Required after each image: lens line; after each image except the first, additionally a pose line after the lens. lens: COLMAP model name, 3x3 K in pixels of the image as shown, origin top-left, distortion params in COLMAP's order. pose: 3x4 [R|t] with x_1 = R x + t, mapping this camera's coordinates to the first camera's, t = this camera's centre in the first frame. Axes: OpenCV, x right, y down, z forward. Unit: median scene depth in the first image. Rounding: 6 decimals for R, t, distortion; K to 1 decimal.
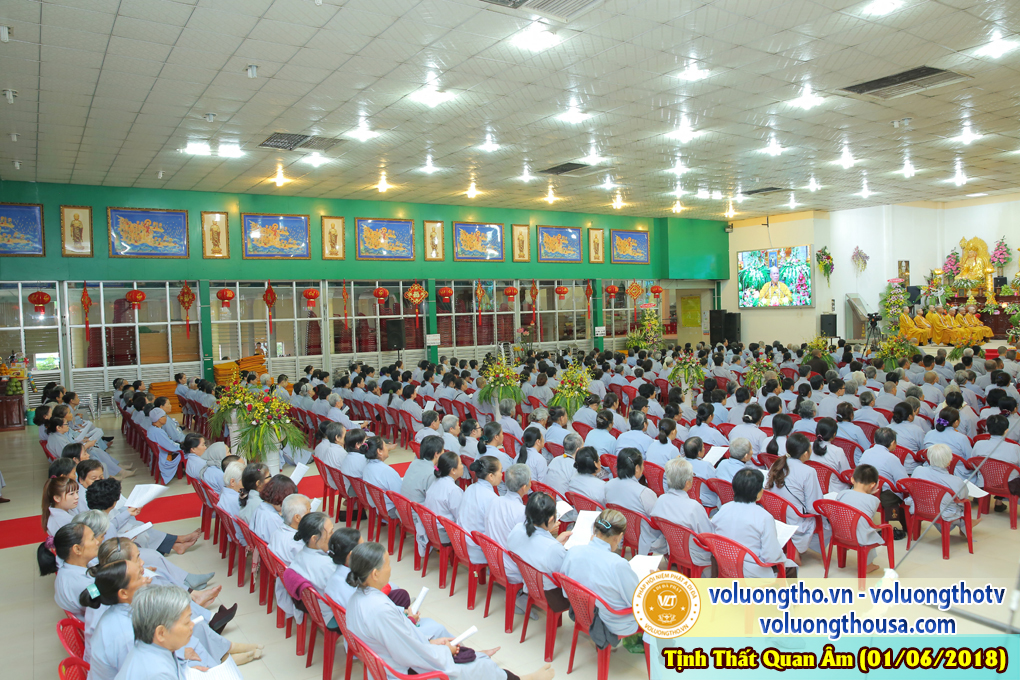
lens RADIAL K [[737.5, 0, 510.0], [0, 737.5, 340.0], [0, 0, 1]] dist [-0.007918, -0.000758]
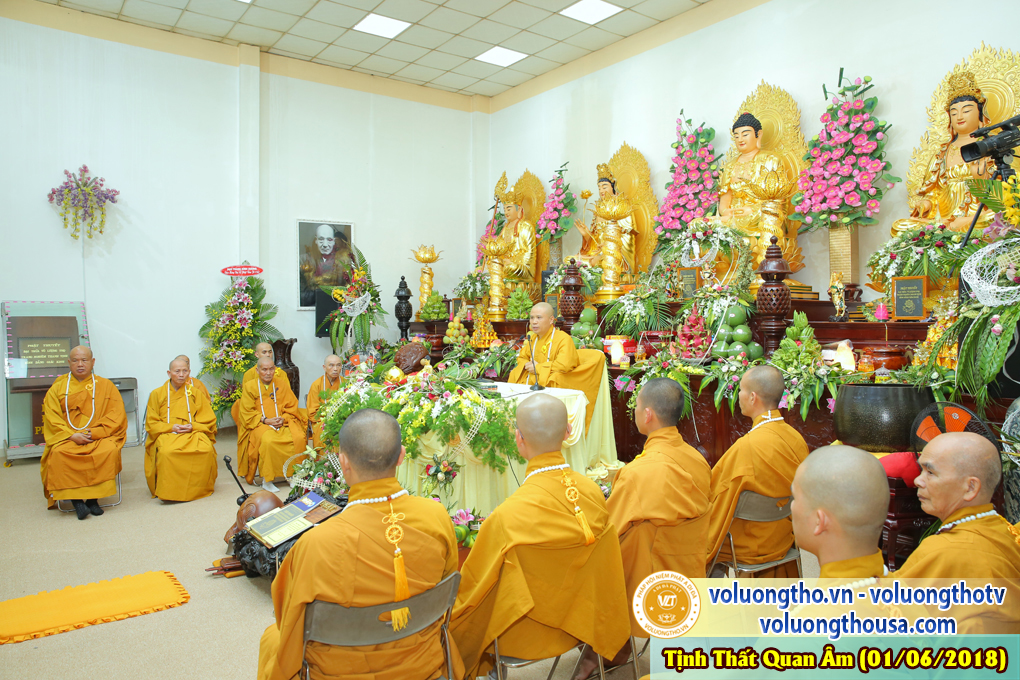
lens RADIAL K [[699.9, 0, 510.0], [0, 699.9, 340.0], [0, 0, 1]] dist [-0.112854, 0.087785]
pose [[0.998617, 0.026147, 0.045621, 0.639463], [-0.025522, 0.999573, -0.014223, -0.045163], [-0.045974, 0.013039, 0.998858, 0.655363]]
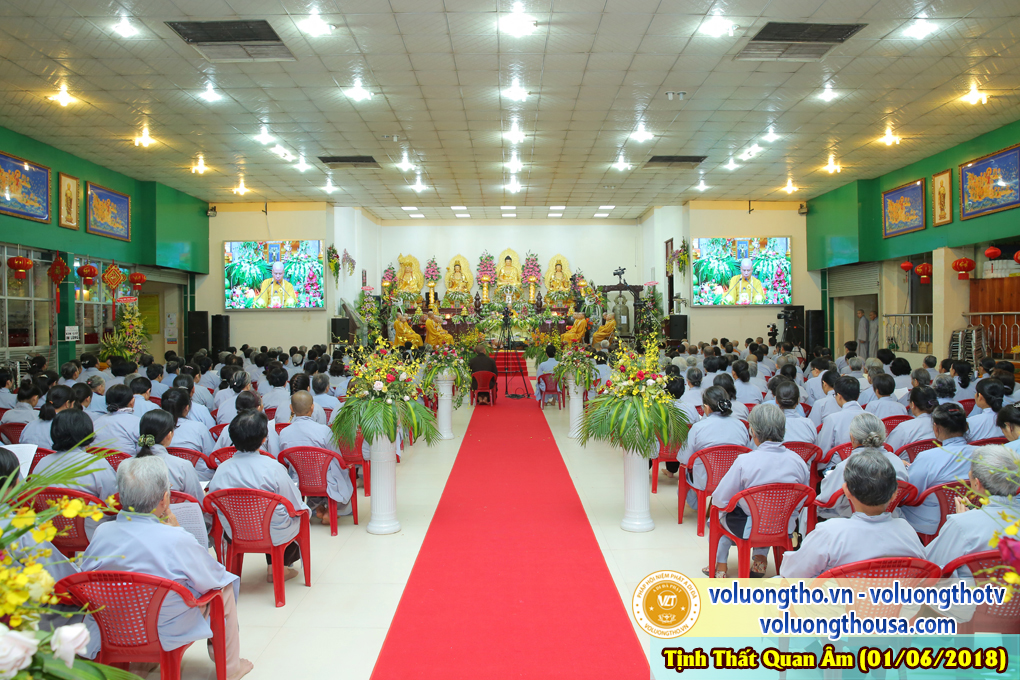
lens RADIAL K [[699.9, 0, 510.0], [0, 699.9, 340.0], [0, 0, 1]] dist [-0.112854, 0.087785]
pose [[0.559254, 0.008129, 0.828957, -0.145071], [0.020902, 0.999496, -0.023903, 0.015032], [-0.828733, 0.030694, 0.558802, 0.319337]]
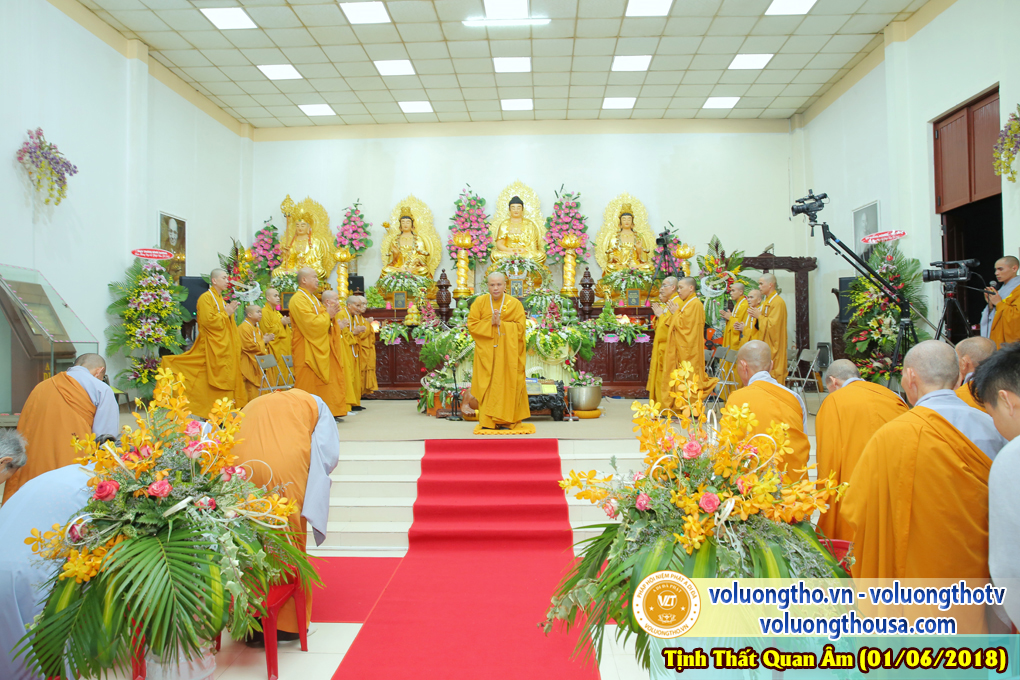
lens RADIAL K [[699.9, 0, 510.0], [0, 699.9, 340.0], [0, 0, 1]] dist [-0.112854, 0.087785]
pose [[0.586158, 0.032546, 0.809543, 0.344270], [0.022194, 0.998173, -0.056199, -0.011015], [-0.809892, 0.050909, 0.584365, 0.638461]]
